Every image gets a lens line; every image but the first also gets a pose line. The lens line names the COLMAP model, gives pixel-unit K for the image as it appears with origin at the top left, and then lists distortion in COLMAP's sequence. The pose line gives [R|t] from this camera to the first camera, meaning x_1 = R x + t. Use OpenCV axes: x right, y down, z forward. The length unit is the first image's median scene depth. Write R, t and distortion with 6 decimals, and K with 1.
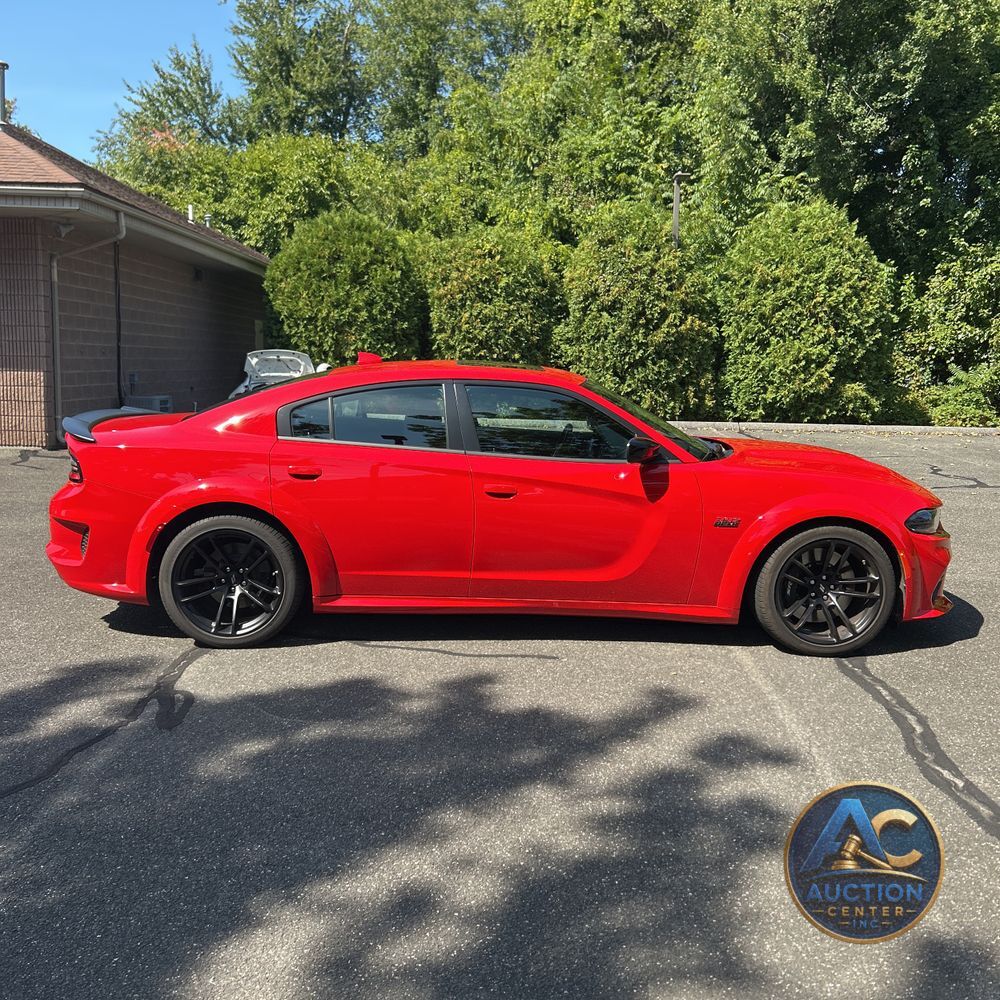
lens RADIAL K [[986.5, 0, 500.0], [0, 986.5, 500.0], [0, 0, 1]] dist [0.104164, -0.241246]
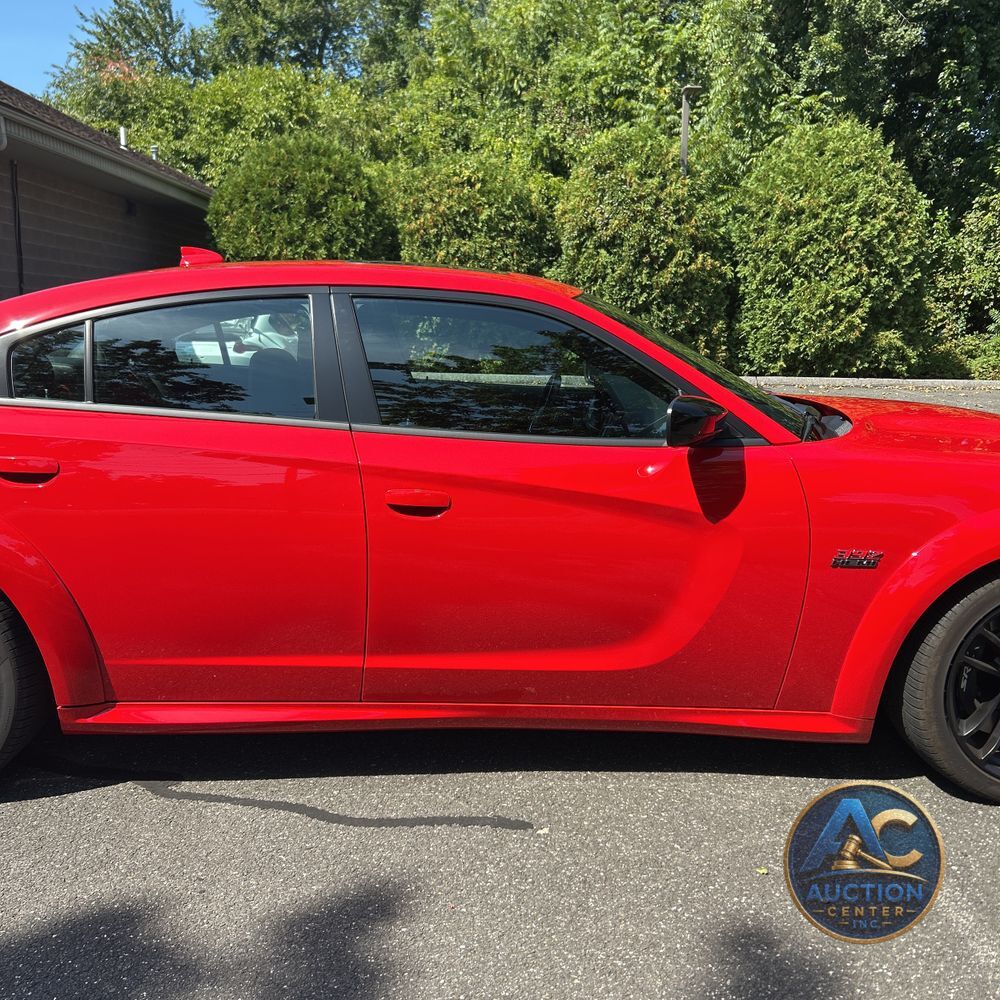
lens RADIAL K [[1003.0, 0, 501.3], [0, 1003.0, 497.6], [0, 0, 1]] dist [0.026480, -0.027053]
pose [[0.999954, -0.006276, 0.007260, 0.009796], [0.005992, 0.999245, 0.038392, -0.007663], [-0.007495, -0.038346, 0.999236, 0.118062]]
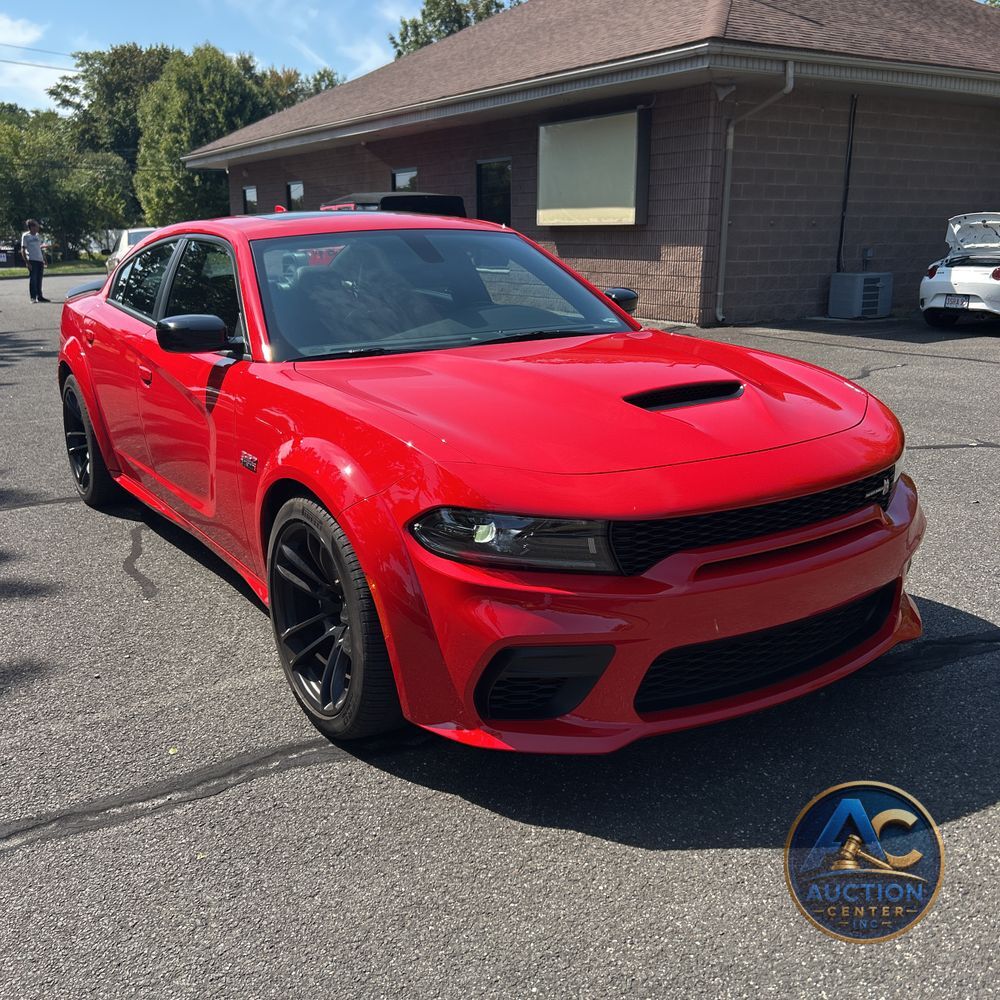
lens RADIAL K [[1026.0, 0, 497.4], [0, 1026.0, 488.5], [0, 0, 1]] dist [0.004959, 0.007062]
pose [[0.527834, 0.181576, -0.829712, 0.210130], [-0.100843, 0.983369, 0.151050, -0.017965], [0.843340, 0.003942, 0.537366, 0.196321]]
